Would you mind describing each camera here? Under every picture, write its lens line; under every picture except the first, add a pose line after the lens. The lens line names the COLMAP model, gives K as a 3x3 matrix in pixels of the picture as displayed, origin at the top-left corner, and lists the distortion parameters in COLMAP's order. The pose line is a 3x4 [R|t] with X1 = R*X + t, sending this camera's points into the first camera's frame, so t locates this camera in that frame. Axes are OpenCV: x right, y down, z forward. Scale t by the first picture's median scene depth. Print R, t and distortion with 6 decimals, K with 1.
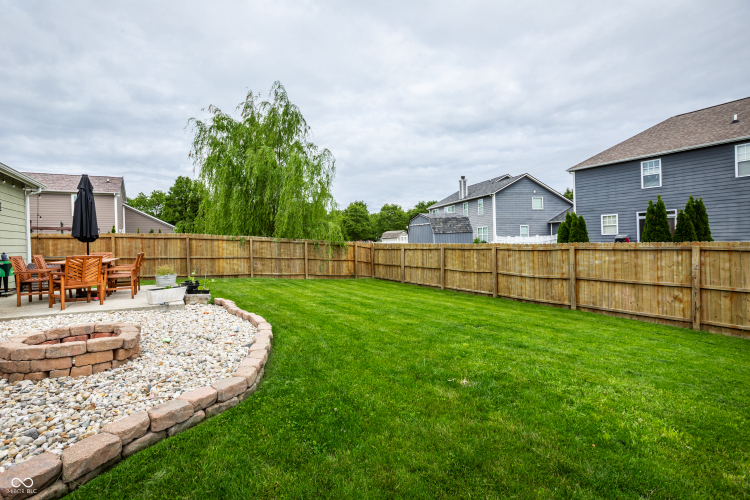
lens RADIAL K [[370.8, 0, 375.0], [0, 370.8, 250.0], [0, 0, 1]] dist [-0.003181, 0.000078]
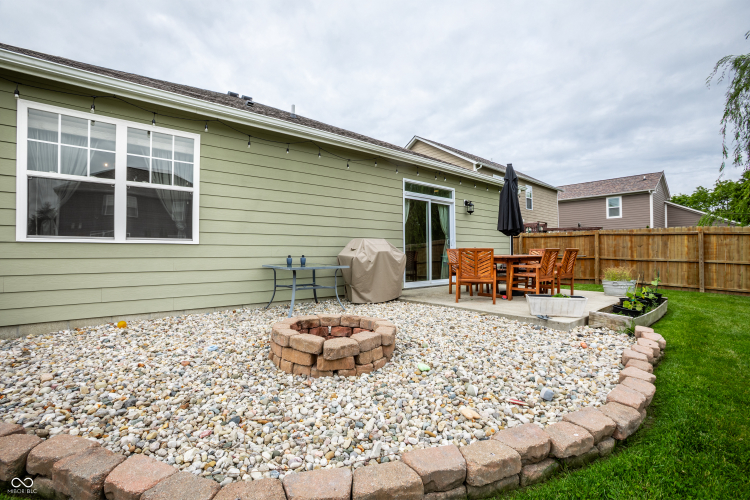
lens RADIAL K [[347.7, 0, 375.0], [0, 347.7, 250.0], [0, 0, 1]] dist [-0.000732, 0.000189]
pose [[0.185049, 0.005115, -0.982716, 0.016255], [-0.023468, 0.999724, 0.000784, 0.012813], [0.982449, 0.022917, 0.185118, 0.300308]]
